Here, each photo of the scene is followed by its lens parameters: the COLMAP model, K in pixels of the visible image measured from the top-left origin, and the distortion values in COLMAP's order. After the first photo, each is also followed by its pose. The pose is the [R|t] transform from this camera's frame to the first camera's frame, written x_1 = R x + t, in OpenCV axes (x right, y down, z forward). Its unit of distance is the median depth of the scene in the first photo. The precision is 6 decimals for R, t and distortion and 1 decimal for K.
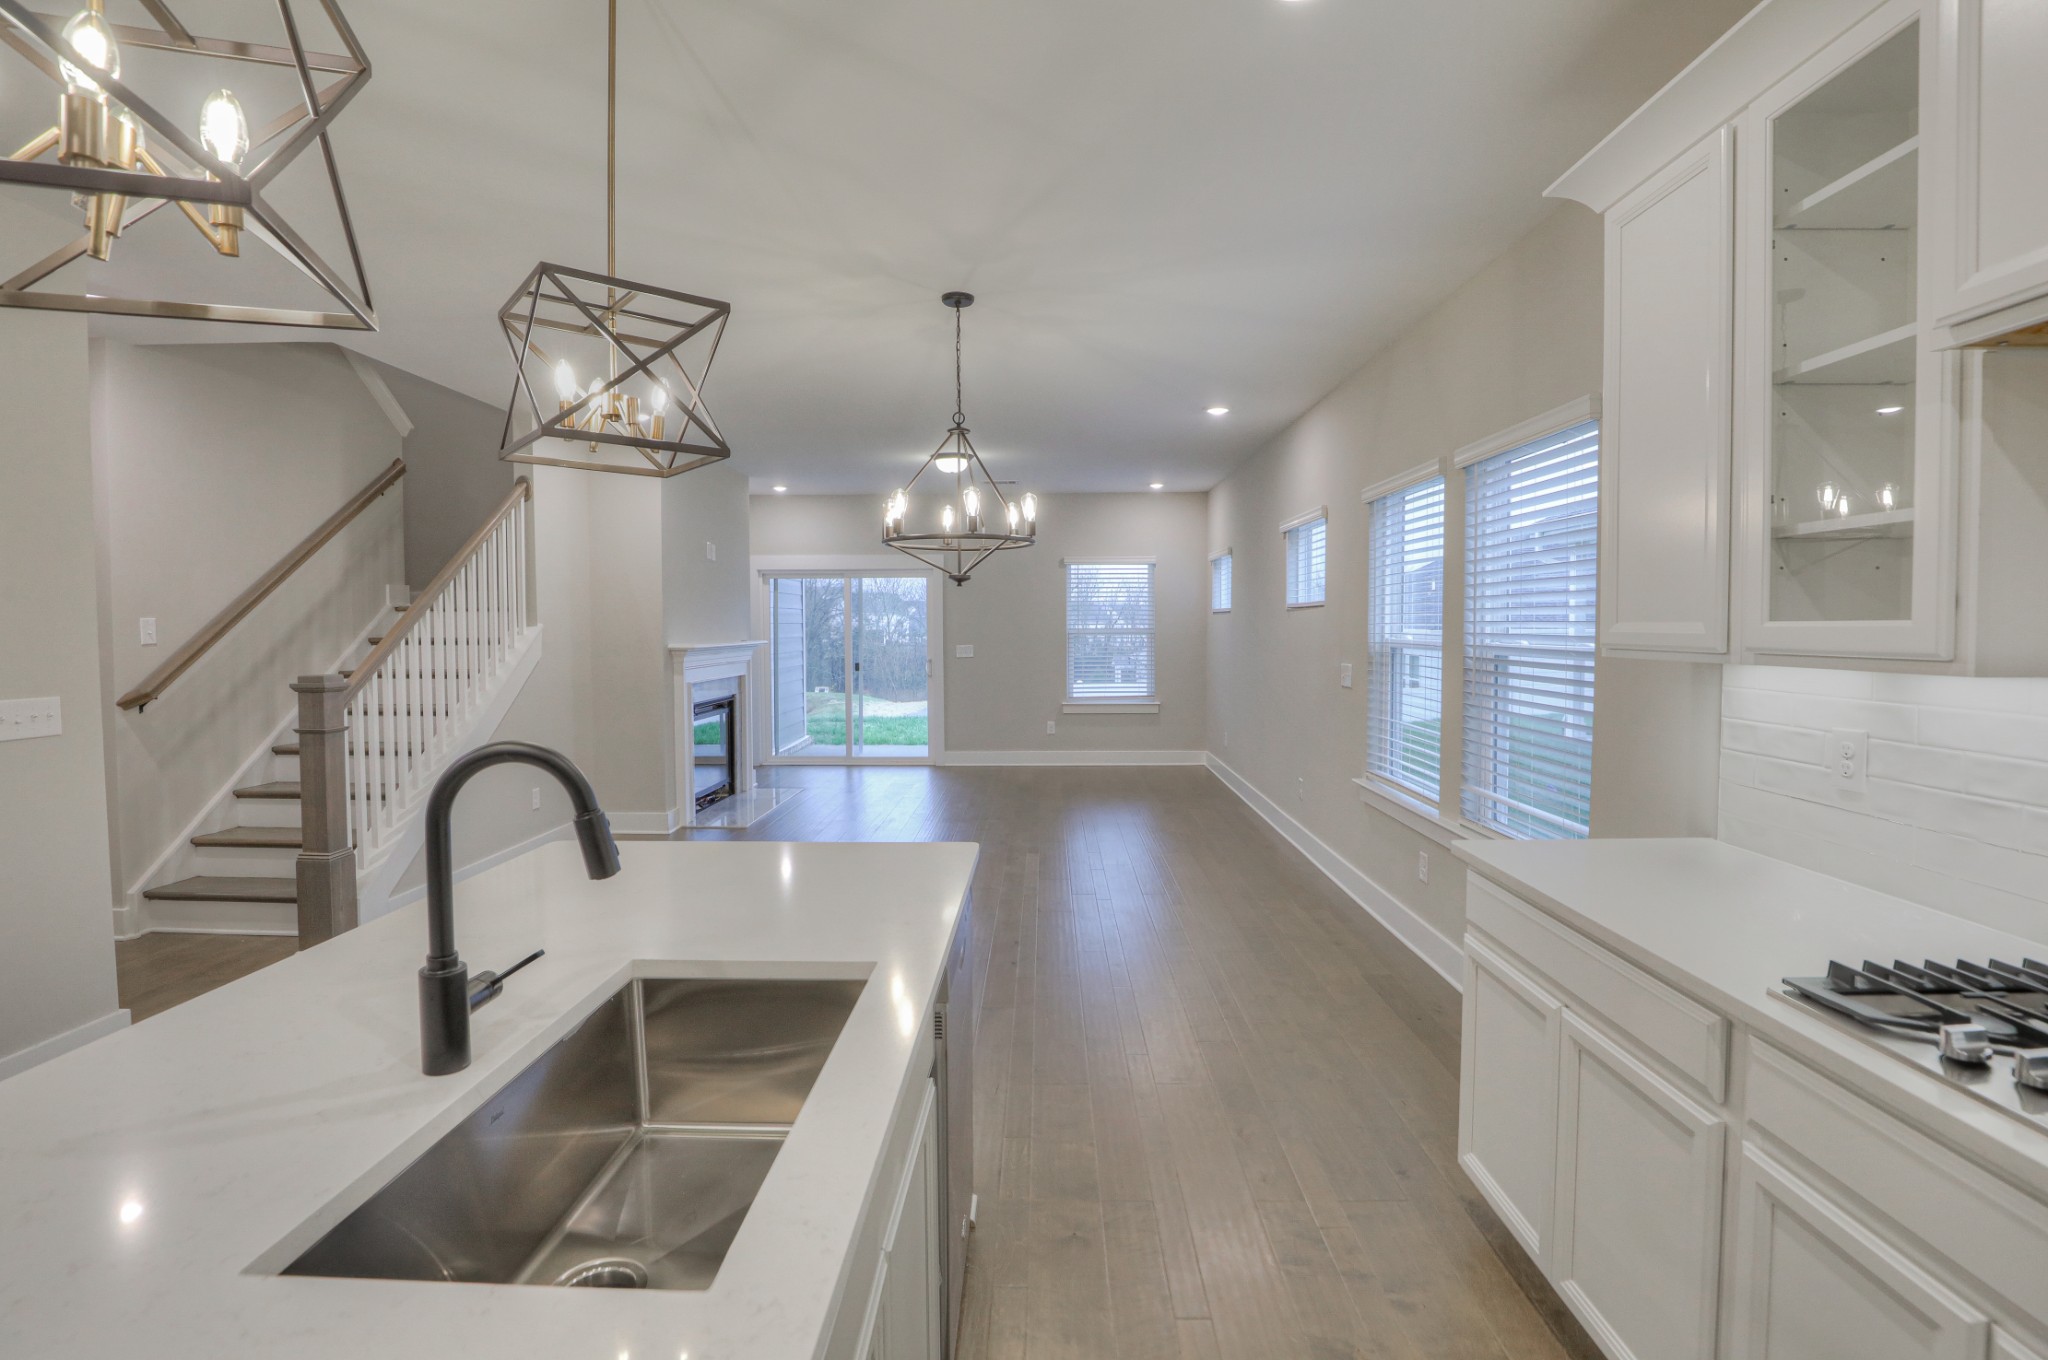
lens RADIAL K [[934.2, 0, 1025.2], [0, 934.2, 656.6], [0, 0, 1]] dist [-0.031251, 0.001148]
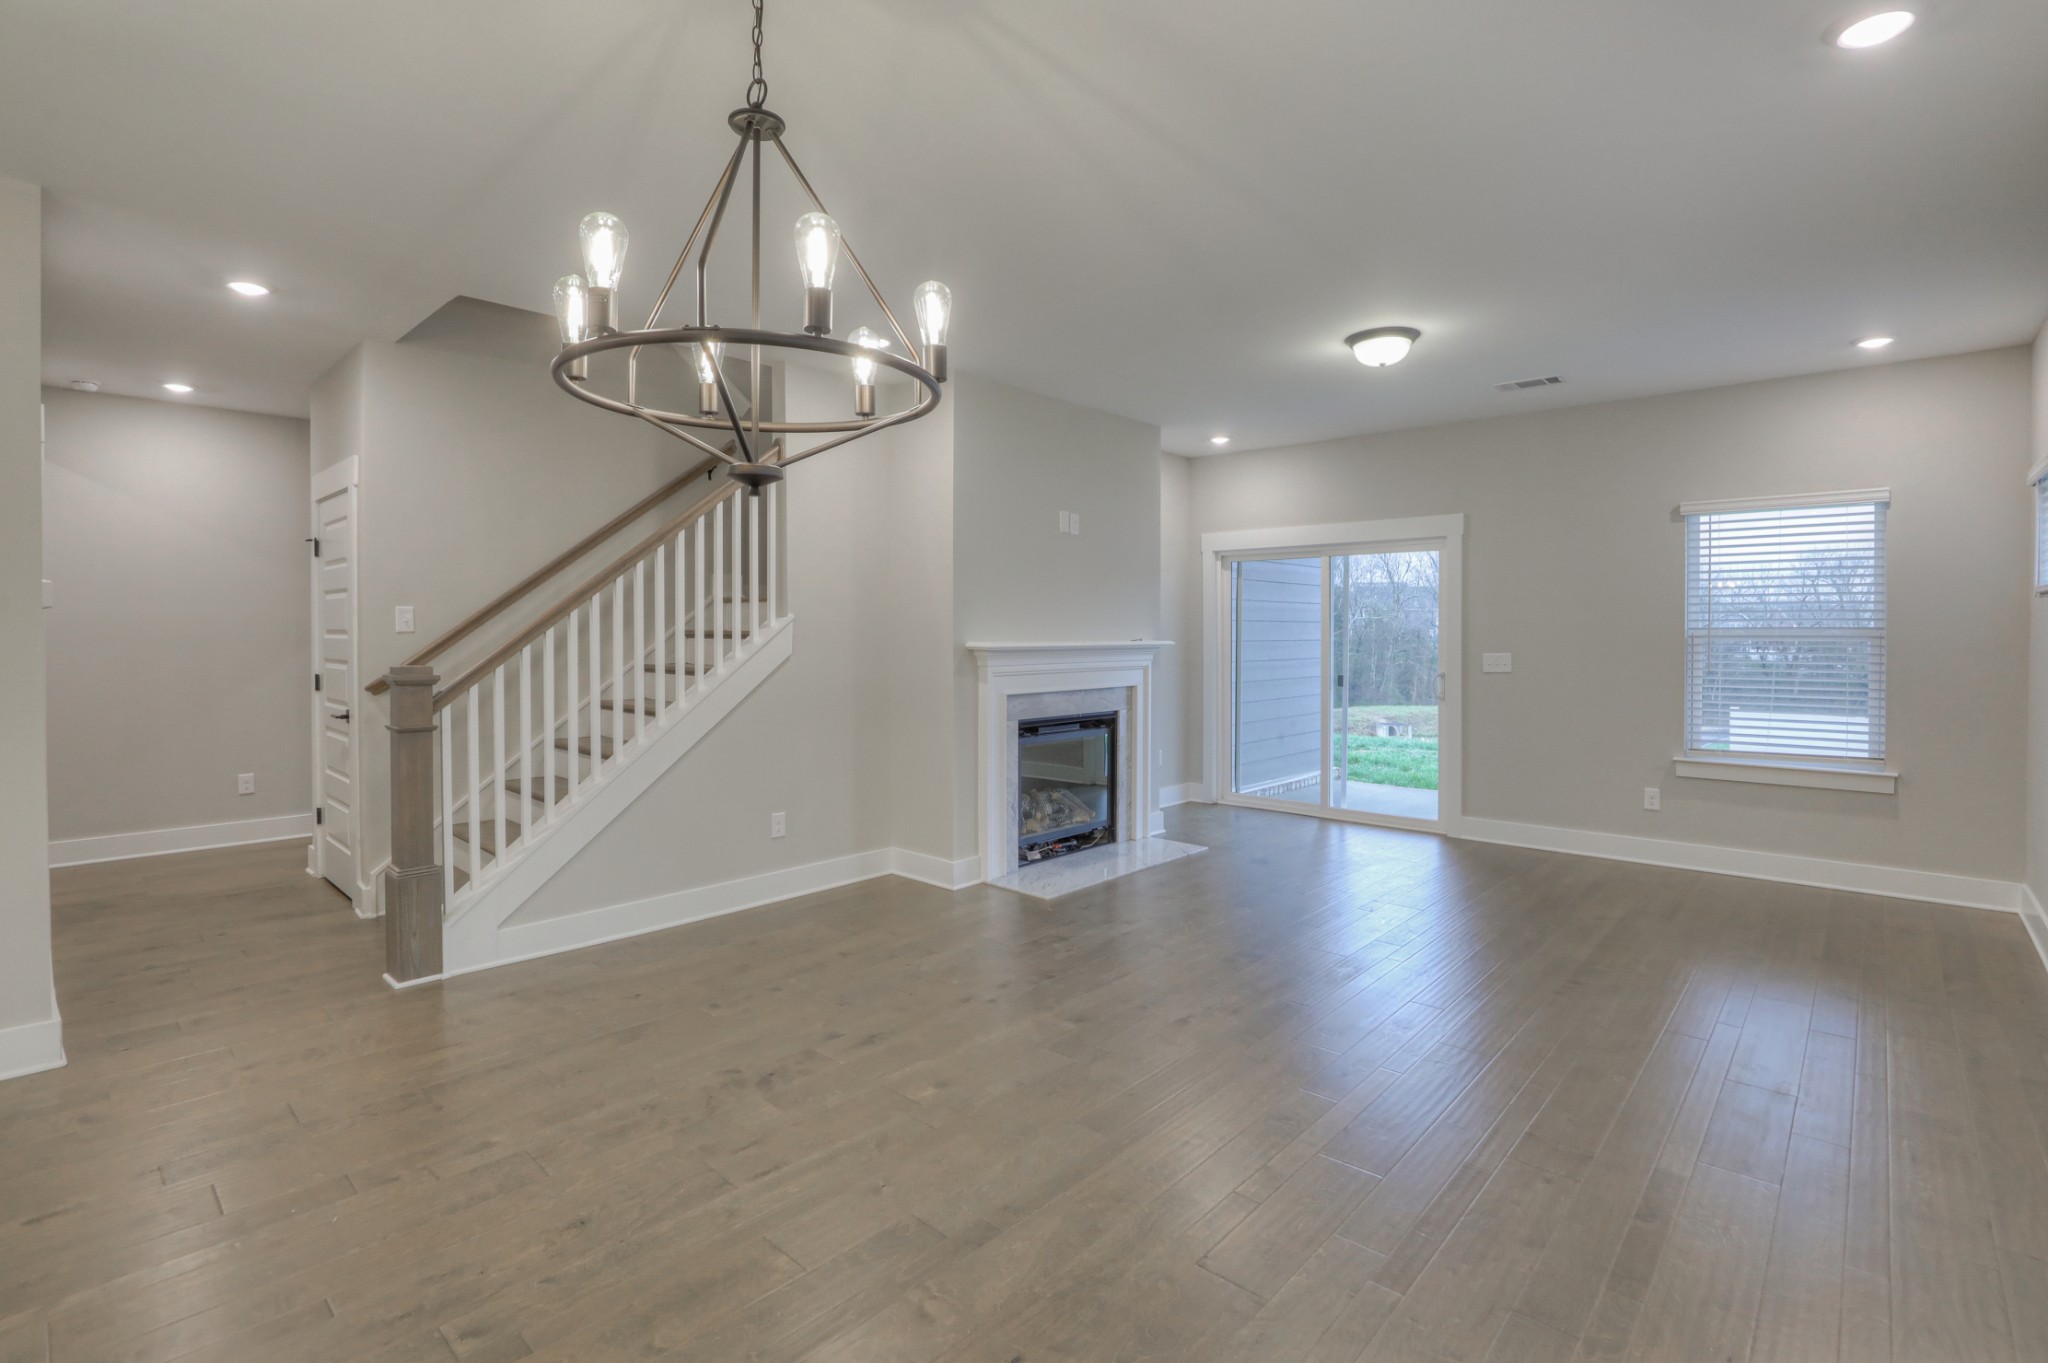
lens RADIAL K [[957.7, 0, 1021.0], [0, 957.7, 661.5], [0, 0, 1]] dist [-0.024756, 0.000217]
pose [[0.751789, 0.024427, -0.658952, 0.231631], [-0.026876, 0.999618, 0.006394, -0.004582], [0.658856, 0.012903, 0.752158, 0.575130]]
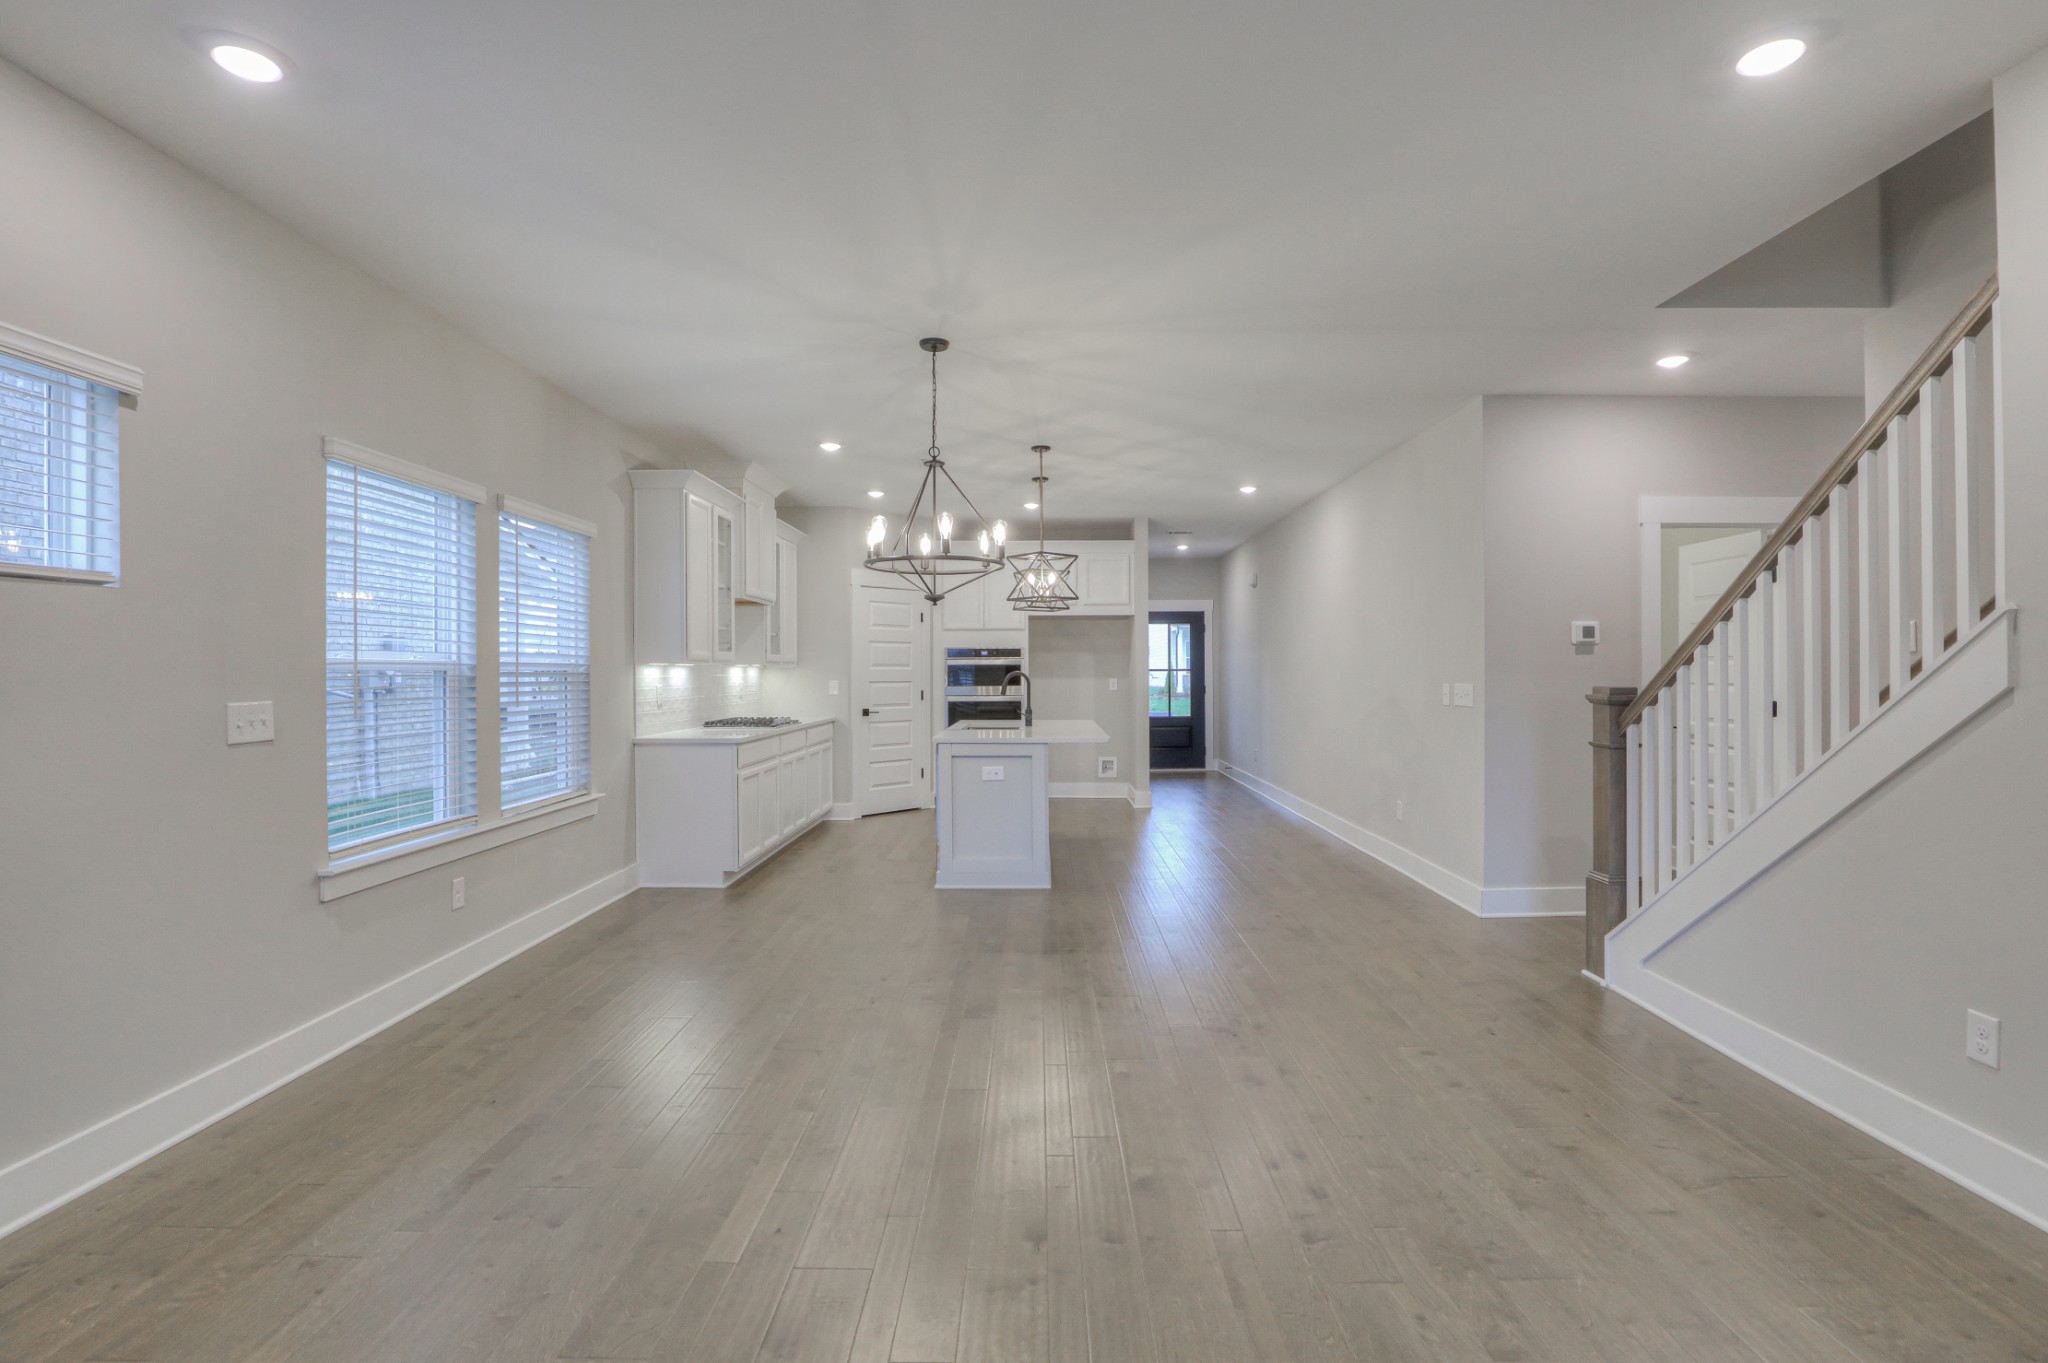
lens RADIAL K [[1027.8, 0, 1070.9], [0, 1027.8, 668.5], [0, 0, 1]] dist [-0.044647, 0.000219]
pose [[-0.999683, 0.006834, -0.024230, -0.180251], [0.006087, 0.999508, 0.030773, -0.031231], [0.024429, 0.030616, -0.999233, 1.781772]]
